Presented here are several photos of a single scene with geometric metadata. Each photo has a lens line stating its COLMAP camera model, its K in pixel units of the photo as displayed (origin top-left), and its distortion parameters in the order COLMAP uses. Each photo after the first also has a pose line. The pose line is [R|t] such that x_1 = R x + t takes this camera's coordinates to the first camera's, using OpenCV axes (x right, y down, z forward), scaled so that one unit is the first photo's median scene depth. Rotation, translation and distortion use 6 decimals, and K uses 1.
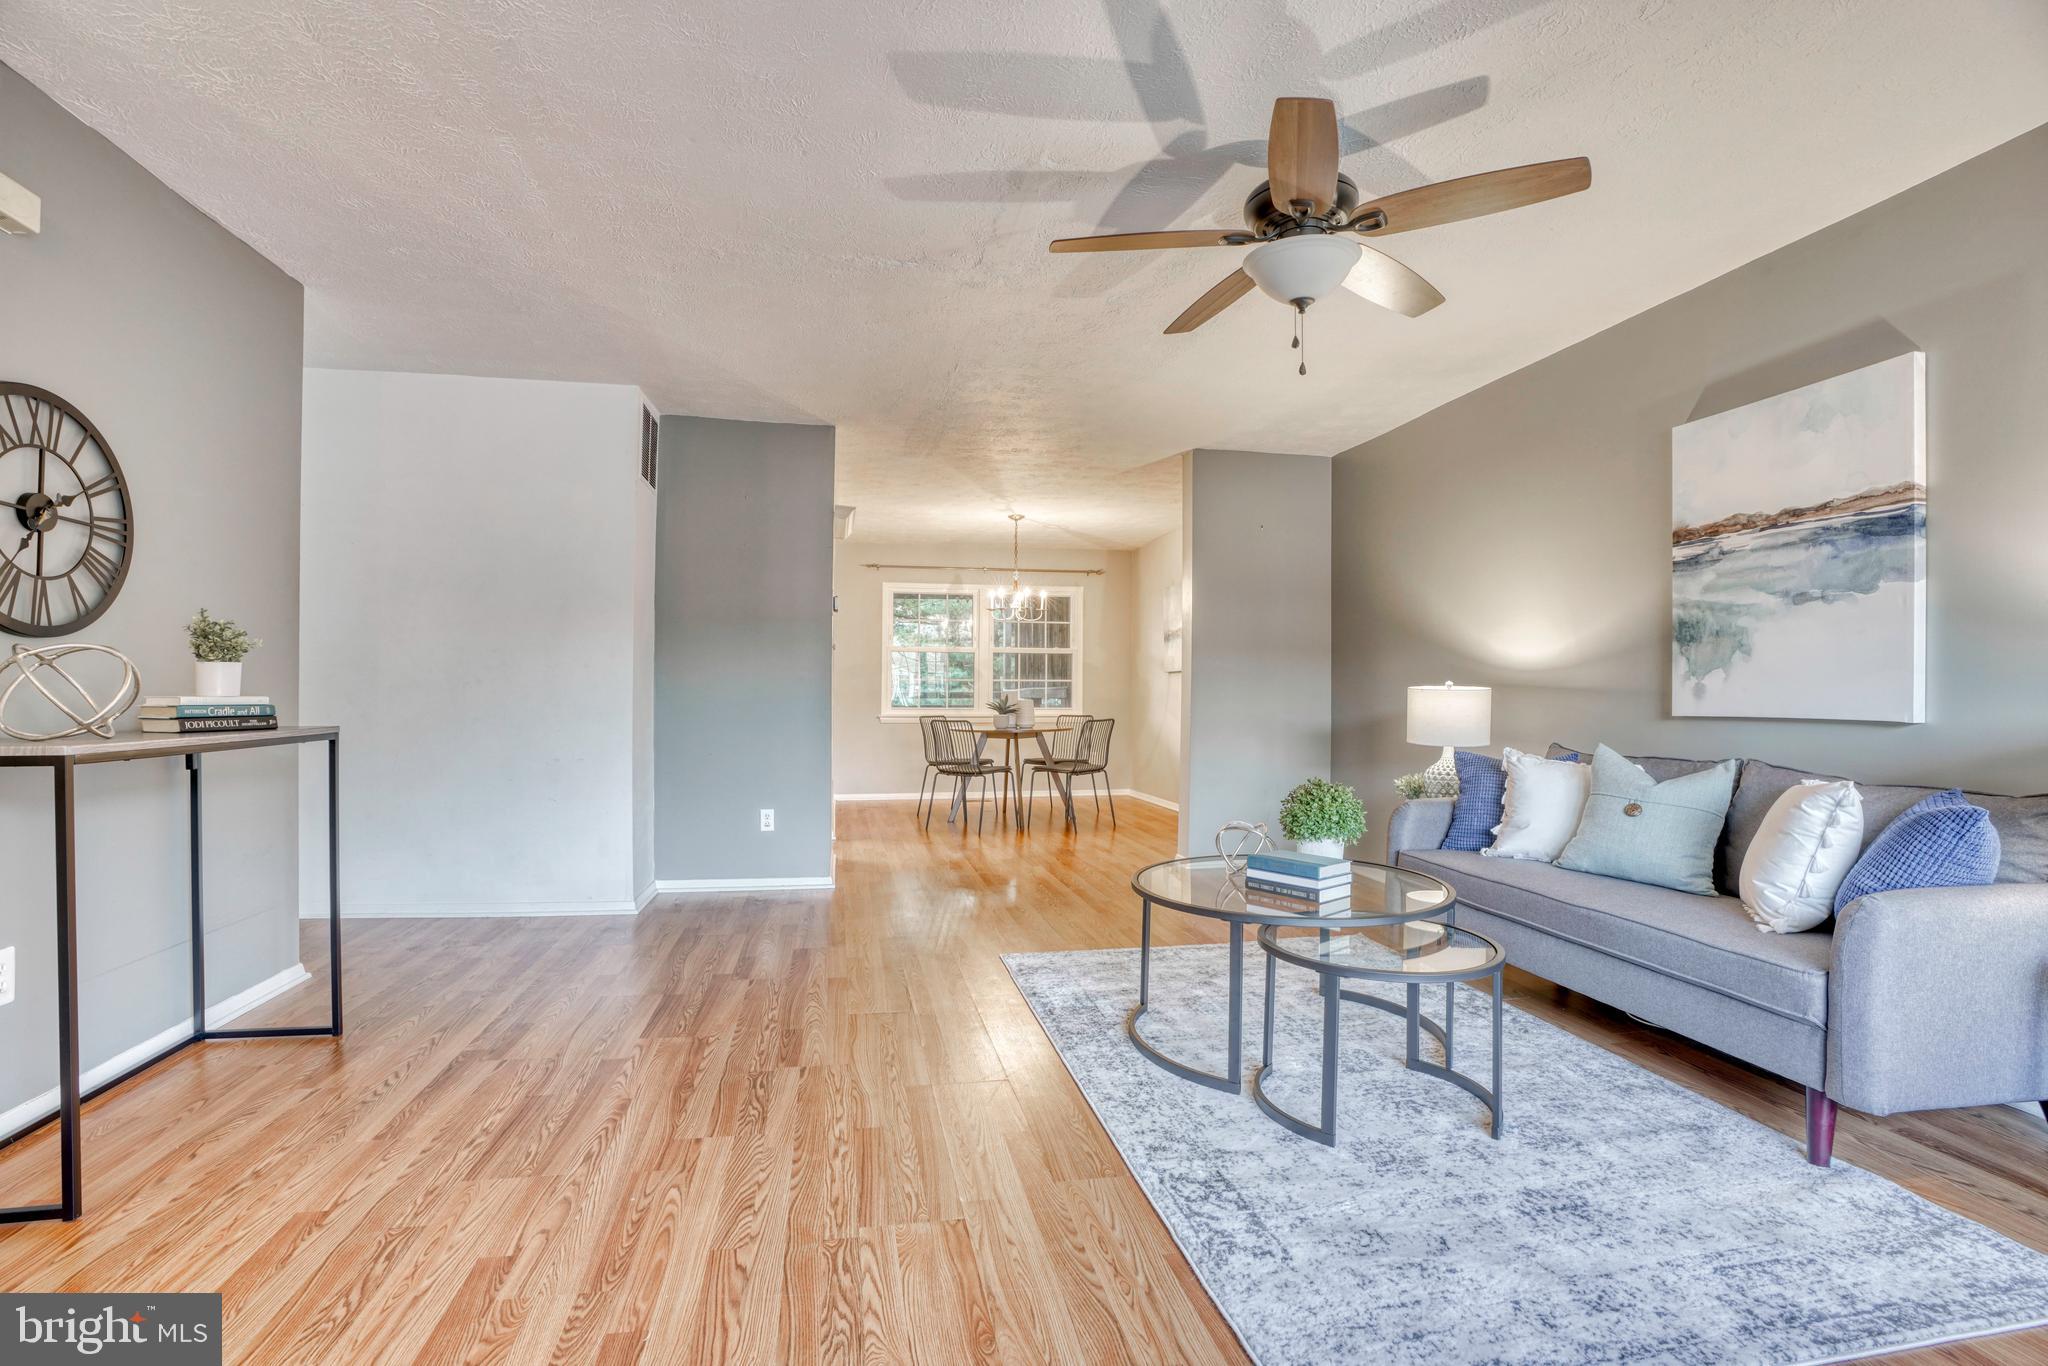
lens RADIAL K [[944.7, 0, 1006.4], [0, 944.7, 689.2], [0, 0, 1]] dist [-0.069944, 0.026552]
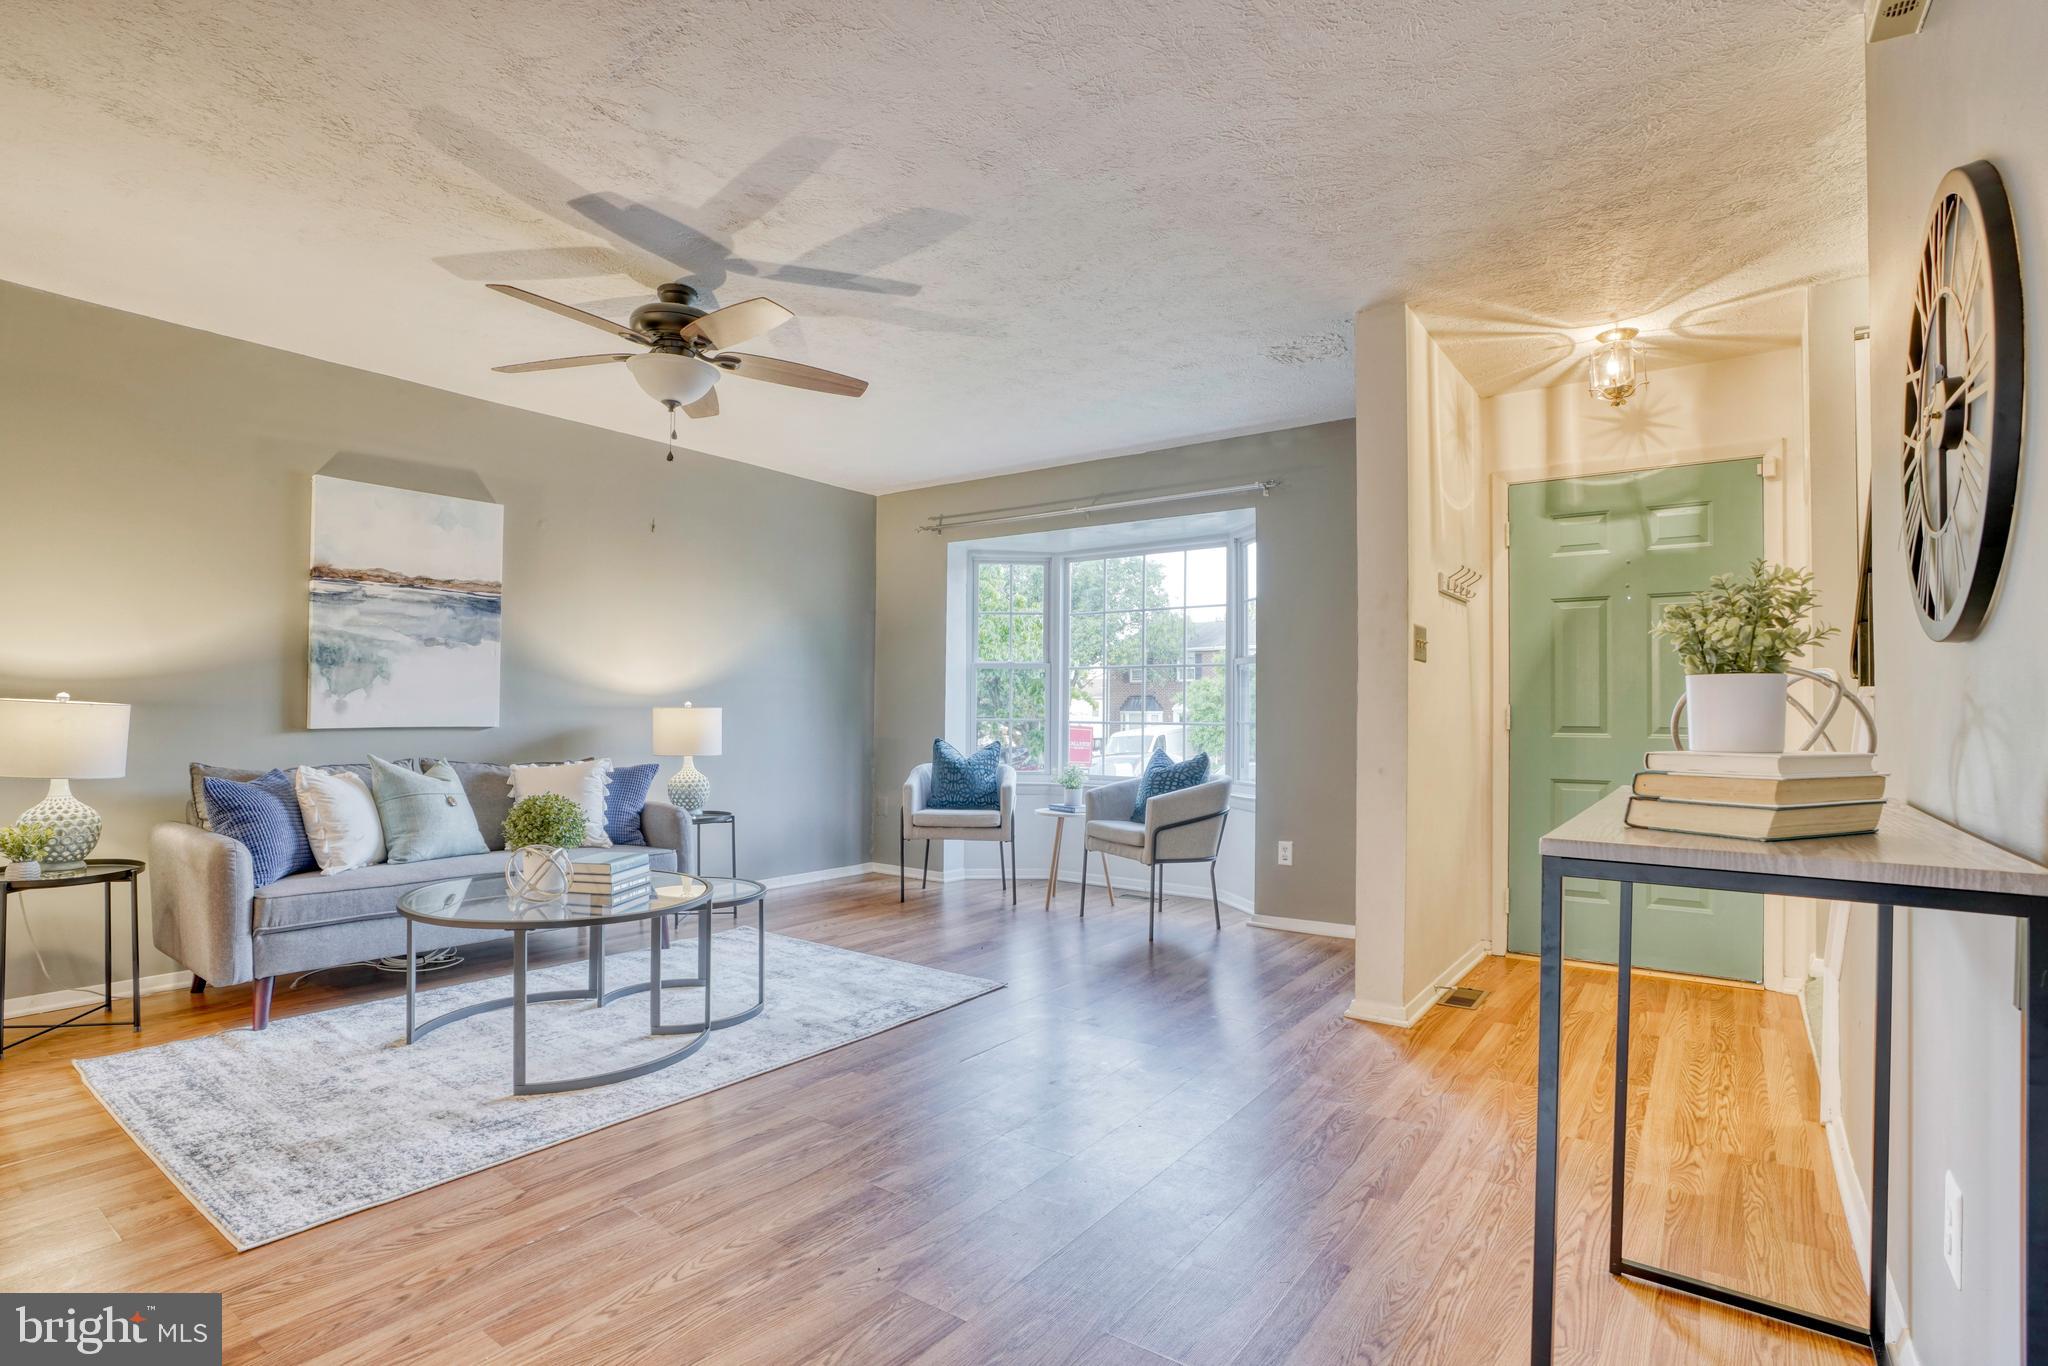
lens RADIAL K [[994.9, 0, 1002.4], [0, 994.9, 696.9], [0, 0, 1]] dist [-0.076644, 0.031180]
pose [[-0.681726, 0.000254, 0.731608, -0.838685], [-0.012957, 0.999839, -0.012420, -0.007335], [-0.731493, -0.017946, -0.681613, 1.374037]]
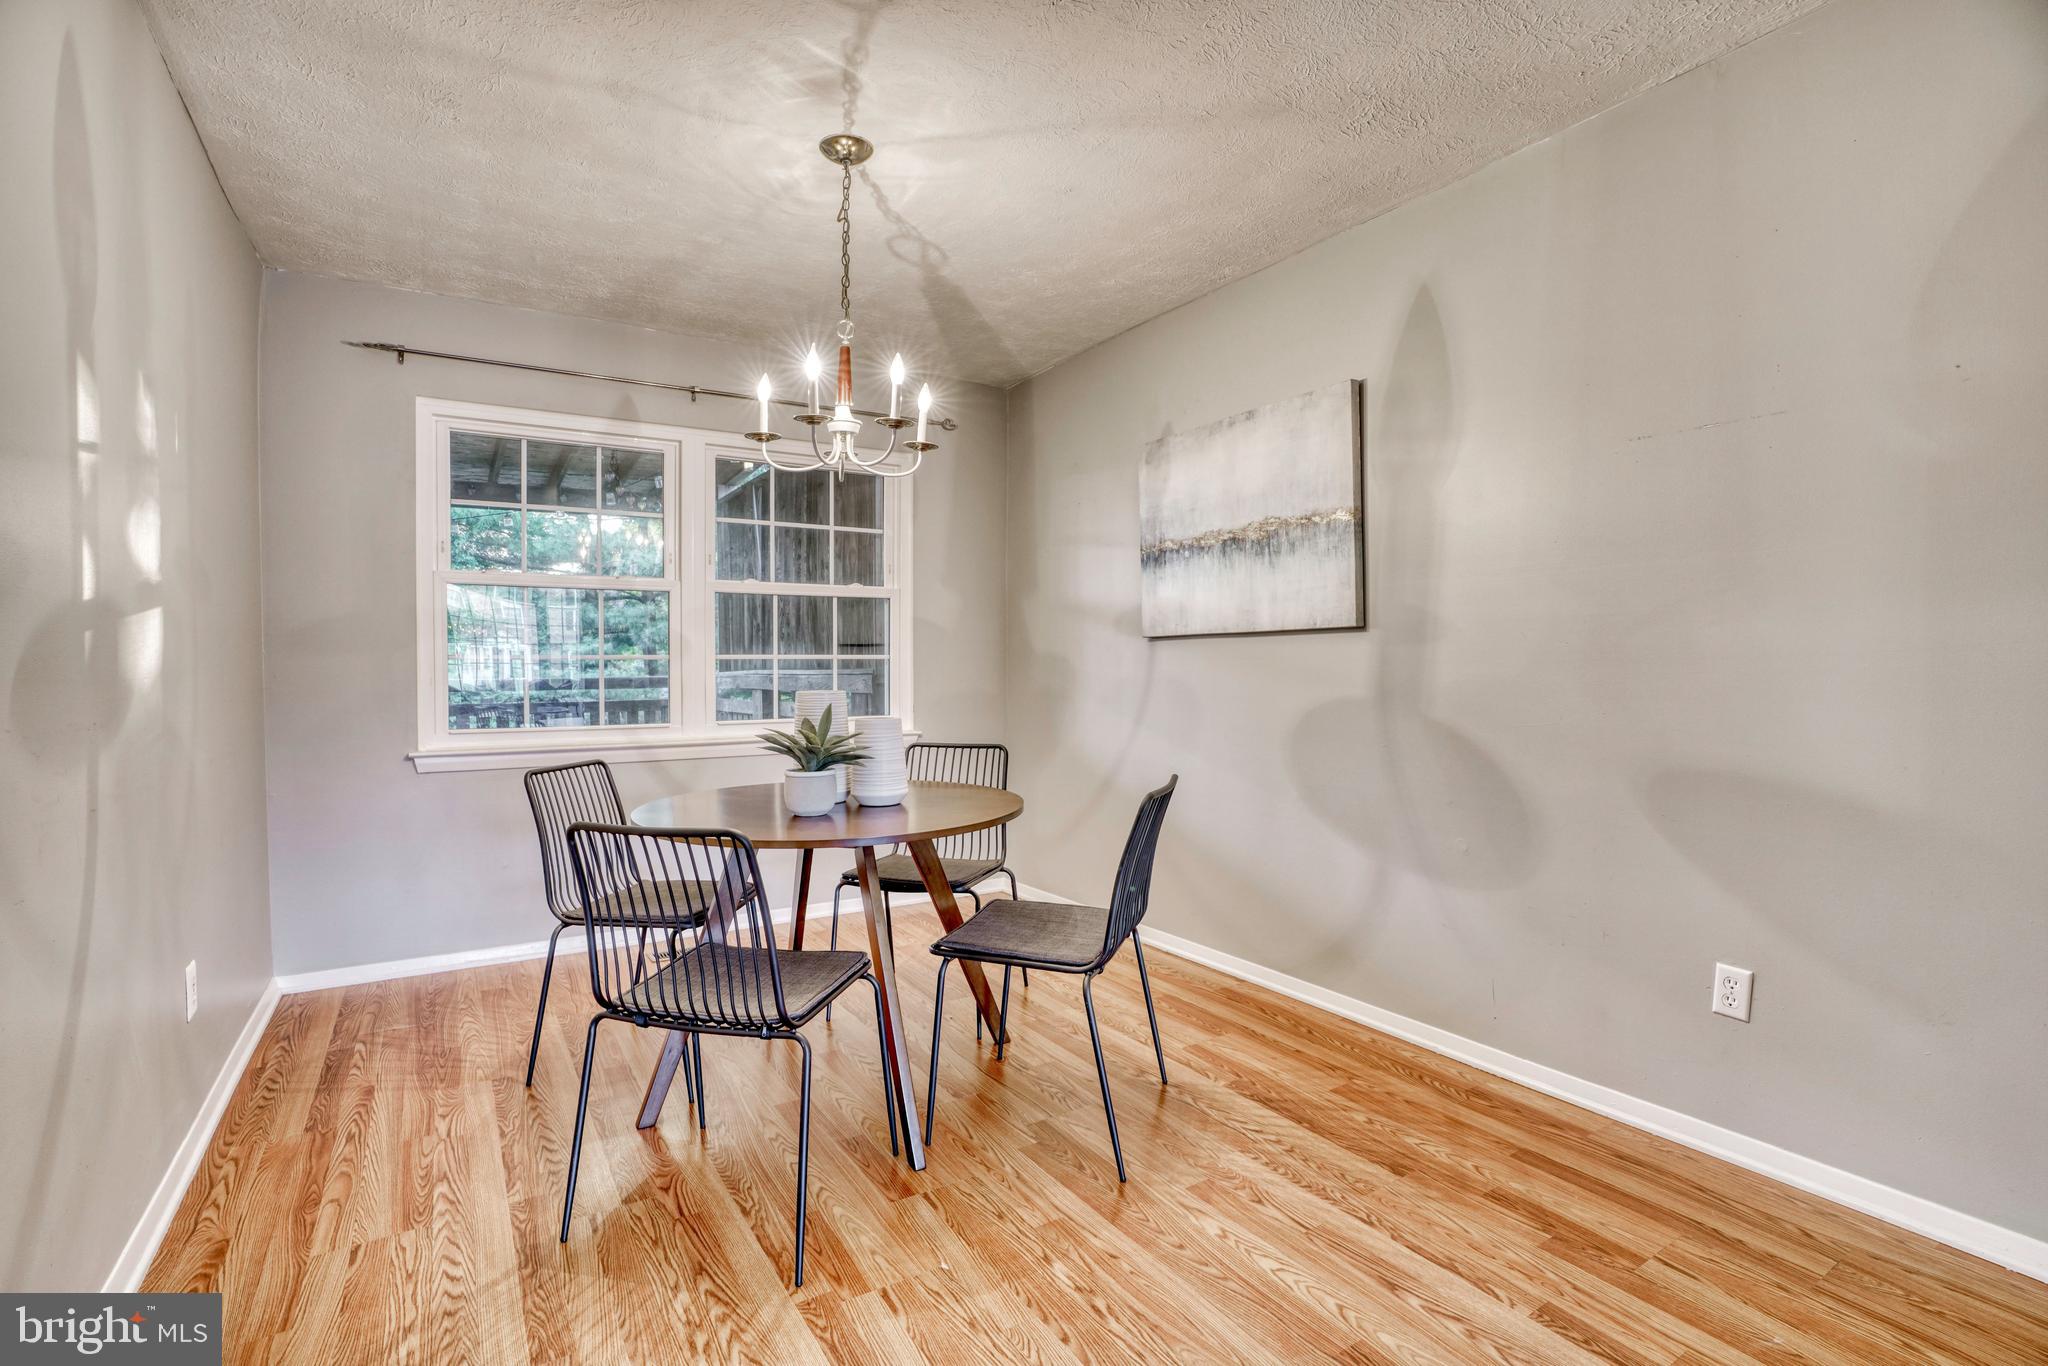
lens RADIAL K [[932.7, 0, 1013.7], [0, 932.7, 690.0], [0, 0, 1]] dist [-0.048323, 0.023651]
pose [[0.927861, -0.018741, 0.372455, -0.151807], [0.007296, 0.999458, 0.032114, -0.023025], [-0.372855, -0.027080, 0.927495, 1.879892]]
